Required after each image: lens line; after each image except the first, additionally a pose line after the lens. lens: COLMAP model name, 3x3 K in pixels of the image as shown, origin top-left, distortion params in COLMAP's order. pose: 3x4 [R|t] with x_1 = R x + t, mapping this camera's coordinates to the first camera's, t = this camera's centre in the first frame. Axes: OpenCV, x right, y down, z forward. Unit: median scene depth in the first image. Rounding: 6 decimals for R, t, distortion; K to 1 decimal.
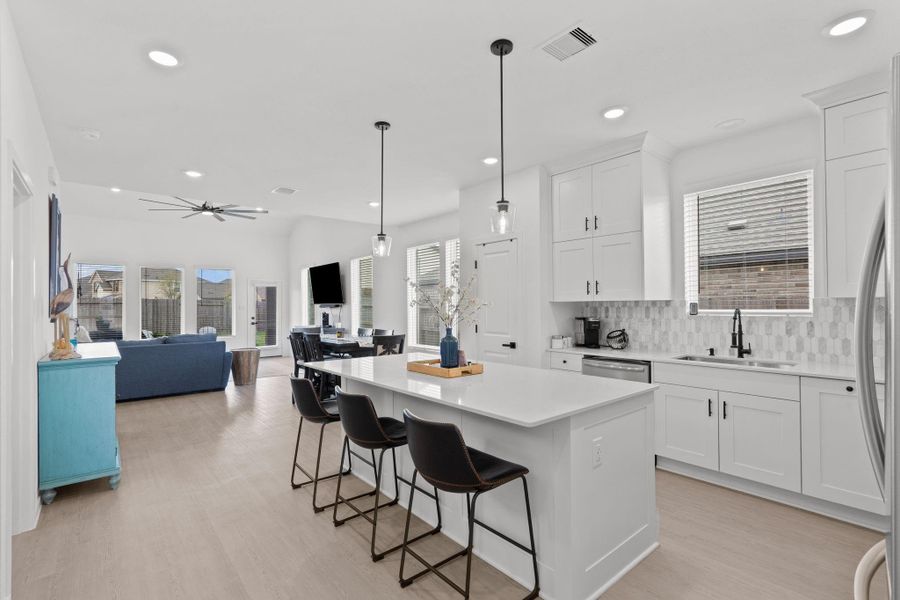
lens RADIAL K [[414.9, 0, 440.4], [0, 414.9, 302.4], [0, 0, 1]] dist [-0.003296, 0.000299]
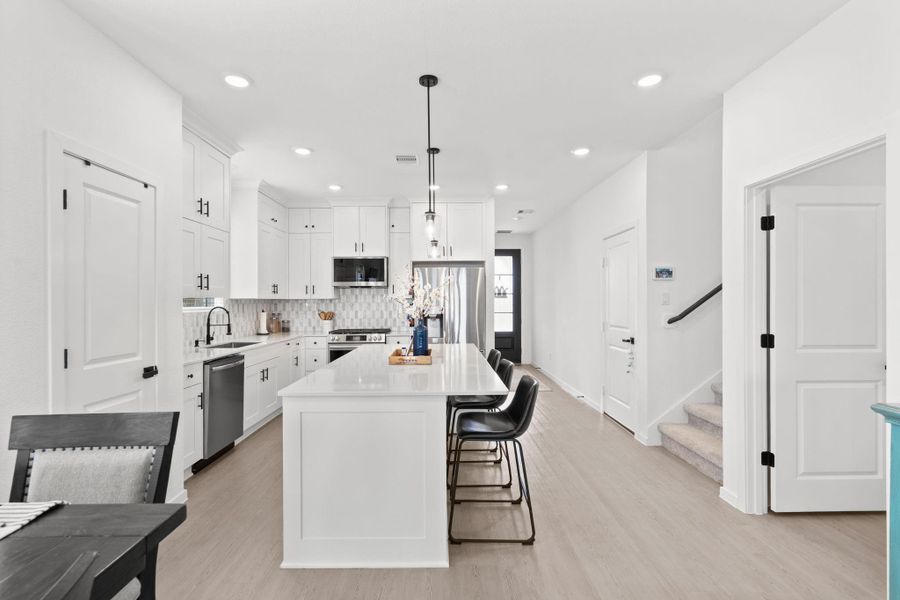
lens RADIAL K [[414.9, 0, 443.1], [0, 414.9, 300.8], [0, 0, 1]] dist [-0.003296, 0.000299]
pose [[-0.776528, 0.011934, 0.629970, -0.531925], [0.005375, 0.999910, -0.012317, 0.015891], [-0.630060, -0.006178, -0.776522, 1.271758]]
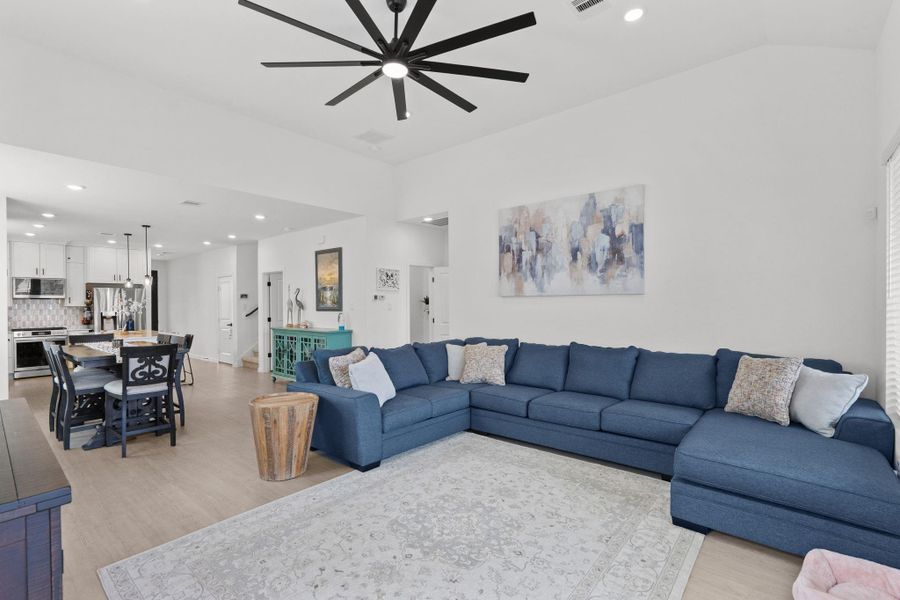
lens RADIAL K [[414.9, 0, 446.5], [0, 414.9, 305.1], [0, 0, 1]] dist [-0.003296, 0.000299]
pose [[-0.984484, 0.014445, -0.174877, -1.039721], [0.015319, 0.999876, -0.003651, 0.020240], [0.174803, -0.006273, -0.984583, 2.708256]]
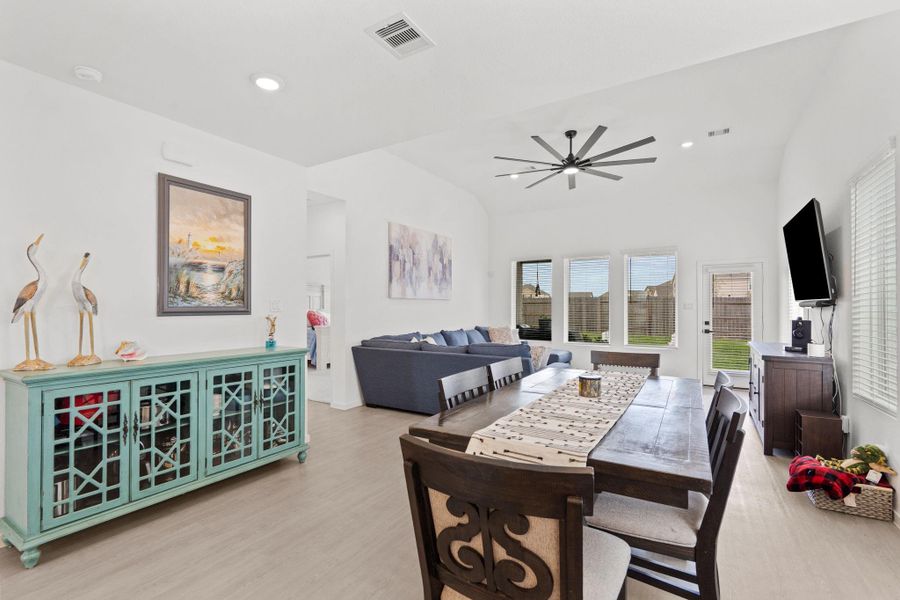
lens RADIAL K [[414.9, 0, 444.3], [0, 414.9, 301.8], [0, 0, 1]] dist [-0.003296, 0.000299]
pose [[0.322071, -0.006464, -0.946694, 0.063280], [0.008261, 0.999958, -0.004017, 0.012090], [0.946680, -0.006527, 0.322111, 1.105748]]
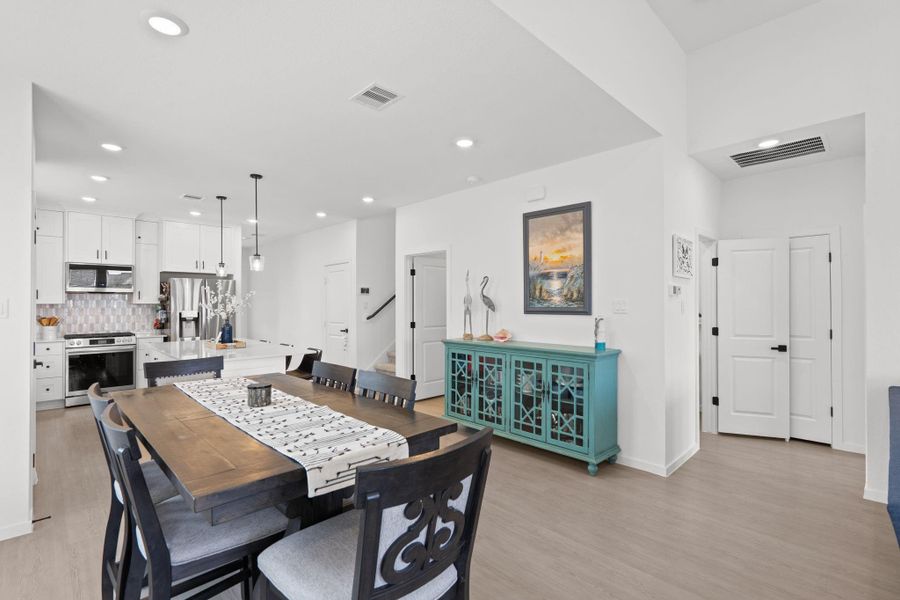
lens RADIAL K [[414.9, 0, 444.4], [0, 414.9, 300.4], [0, 0, 1]] dist [-0.003296, 0.000299]
pose [[-0.996761, 0.007696, -0.080046, -0.513158], [0.008960, 0.999840, -0.015452, 0.010778], [0.079914, -0.016119, -0.996671, 1.902430]]
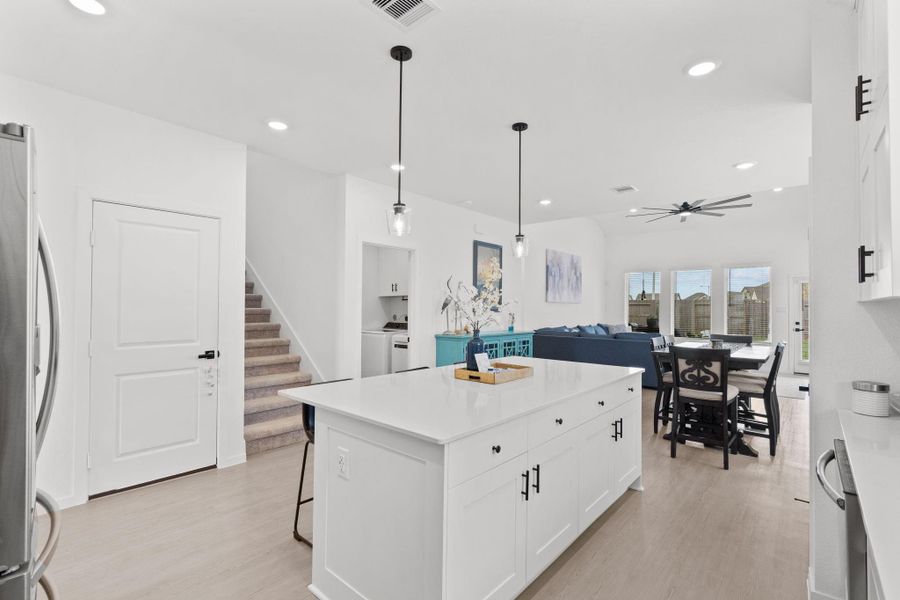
lens RADIAL K [[414.9, 0, 442.1], [0, 414.9, 297.9], [0, 0, 1]] dist [-0.003296, 0.000299]
pose [[0.151981, -0.014555, -0.988276, 0.647127], [-0.000179, 0.999891, -0.014754, 0.001881], [0.988383, 0.002419, 0.151962, 0.523399]]
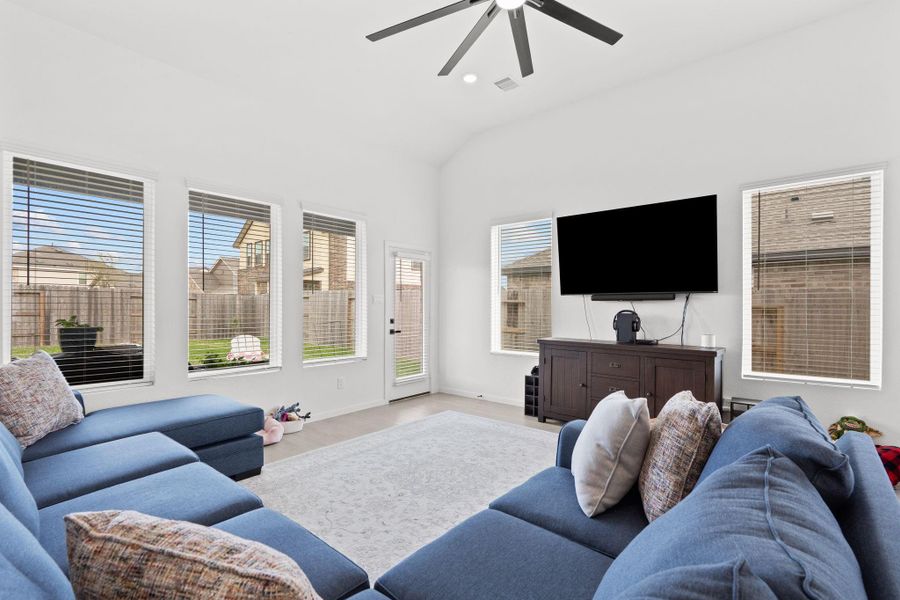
lens RADIAL K [[414.9, 0, 444.1], [0, 414.9, 308.2], [0, 0, 1]] dist [-0.003296, 0.000299]
pose [[0.984683, 0.009947, 0.174068, -1.289483], [-0.012775, 0.999804, 0.015130, 0.037421], [-0.173884, -0.017122, 0.984617, 1.337077]]
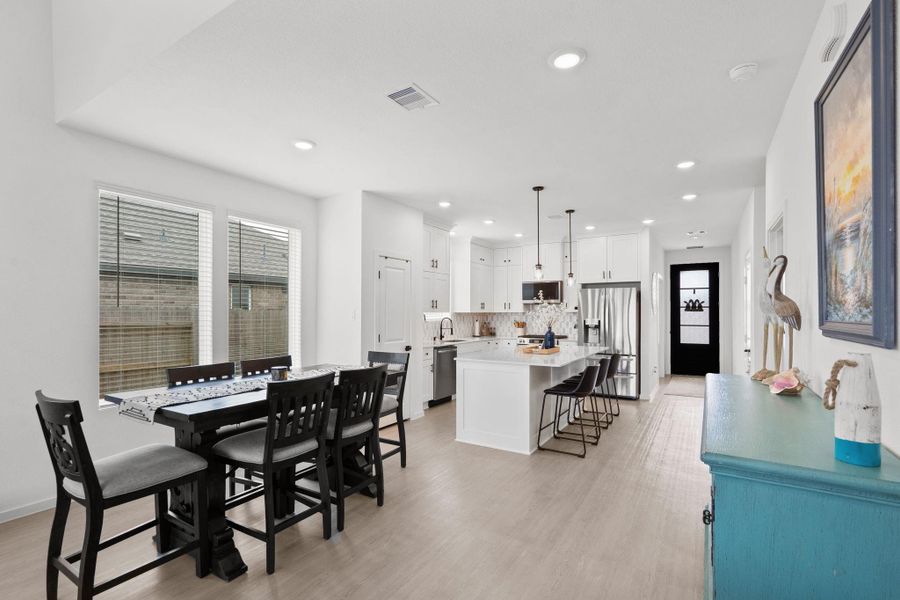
lens RADIAL K [[414.9, 0, 443.7], [0, 414.9, 309.1], [0, 0, 1]] dist [-0.003296, 0.000299]
pose [[-0.314497, 0.015083, 0.949139, -1.086915], [-0.004706, 0.999837, -0.017449, 0.009992], [-0.949247, -0.009954, -0.314375, 1.375690]]
